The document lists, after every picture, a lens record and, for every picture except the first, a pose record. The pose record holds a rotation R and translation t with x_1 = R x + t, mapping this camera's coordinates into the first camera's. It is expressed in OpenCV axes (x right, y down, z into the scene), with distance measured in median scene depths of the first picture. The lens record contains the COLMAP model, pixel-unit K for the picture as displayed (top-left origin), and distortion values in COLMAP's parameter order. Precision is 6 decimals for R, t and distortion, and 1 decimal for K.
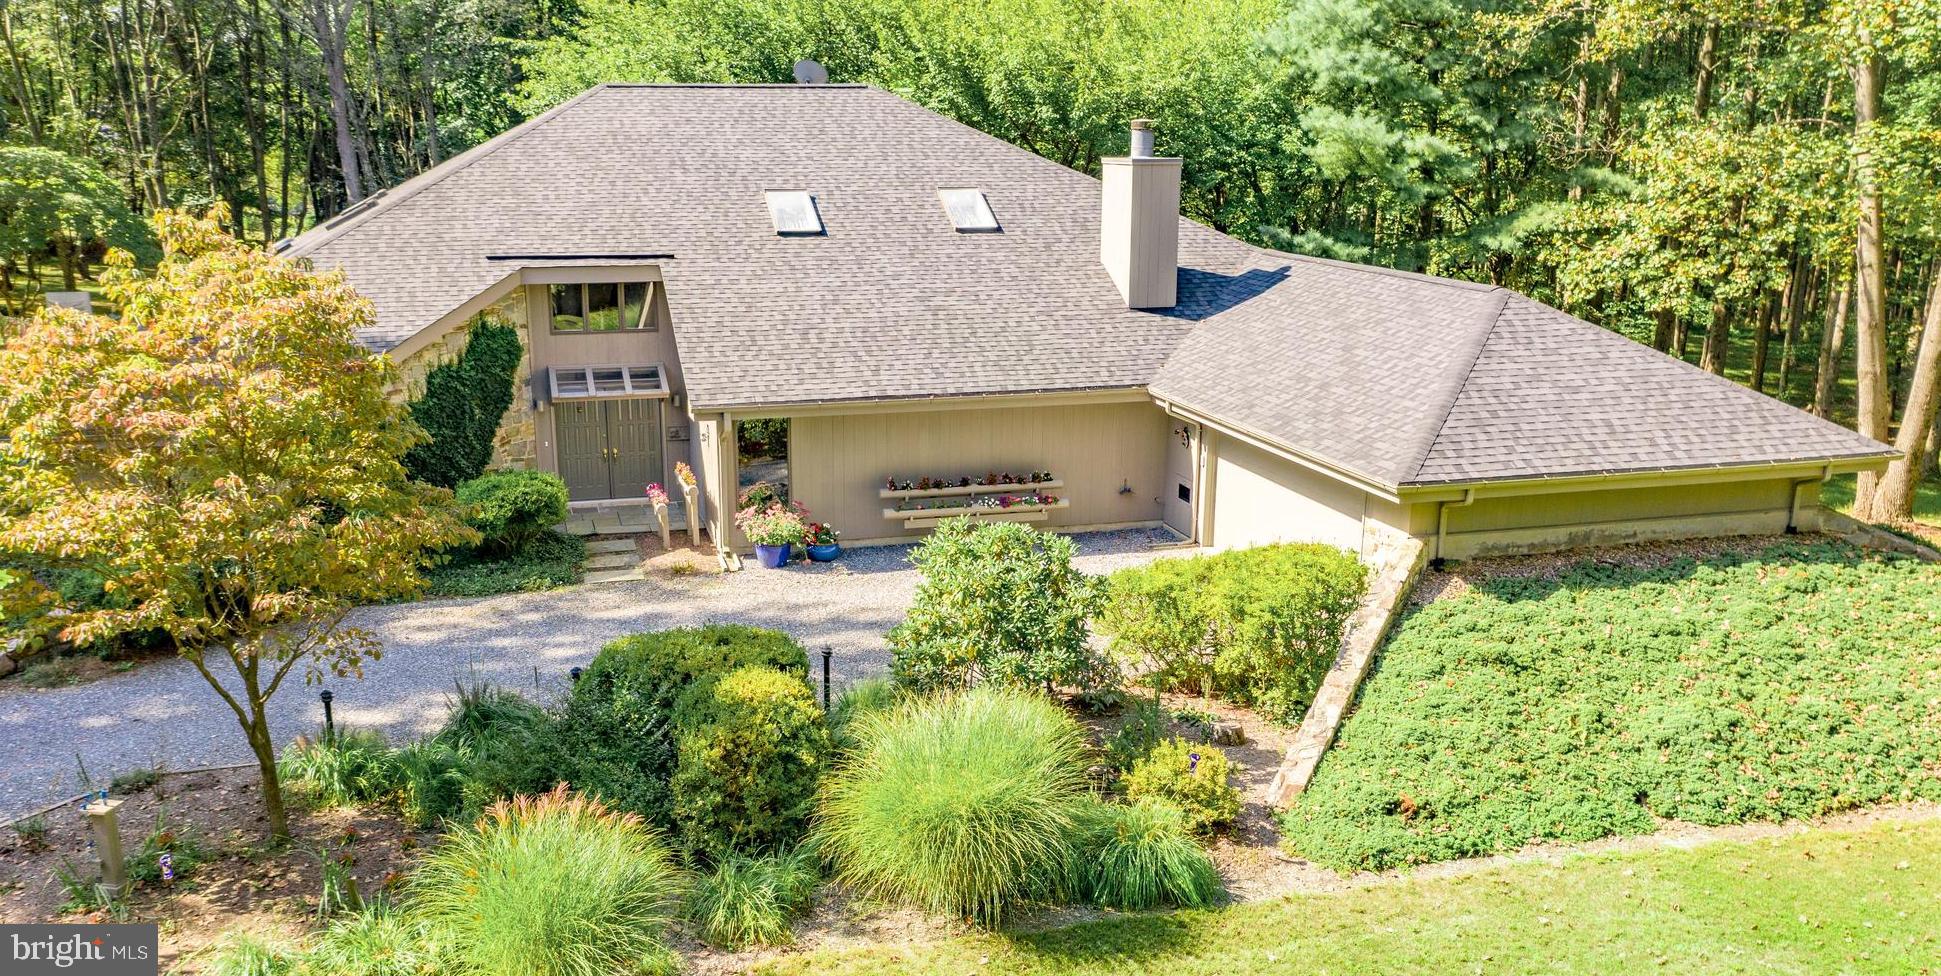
lens RADIAL K [[1515.6, 0, 875.3], [0, 1515.6, 582.9], [0, 0, 1]] dist [-0.008811, 0.012326]
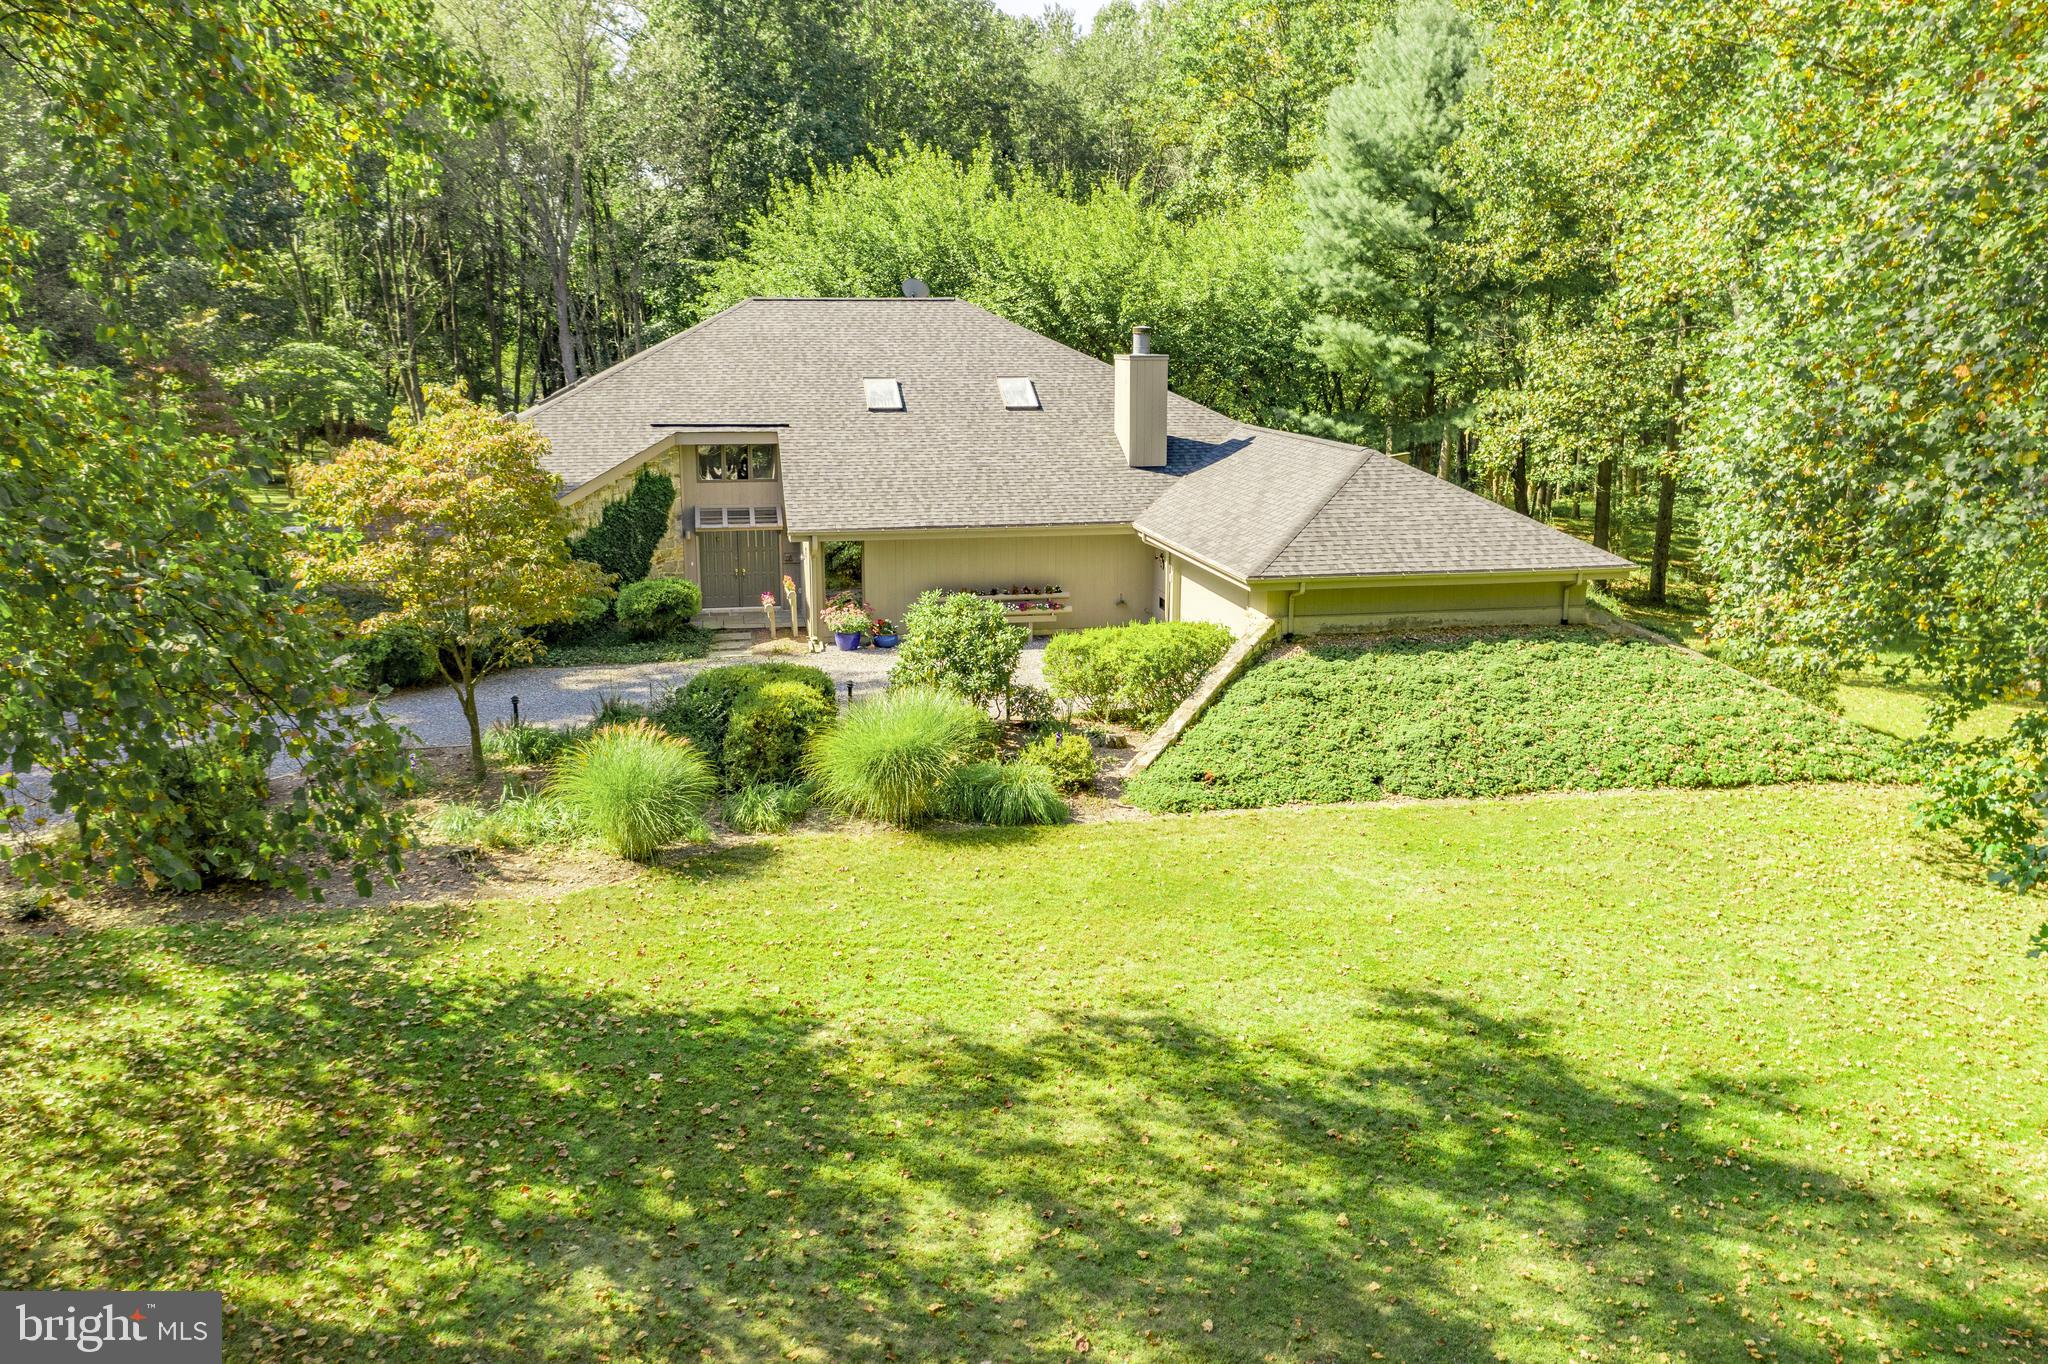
lens RADIAL K [[1614.1, 0, 1025.8], [0, 1614.1, 683.1], [0, 0, 1]] dist [-0.011566, 0.000169]
pose [[0.997812, 0.016702, -0.063976, 0.183895], [-0.021269, 0.997223, -0.071378, 0.117657], [0.062606, 0.072582, 0.995396, -0.422193]]
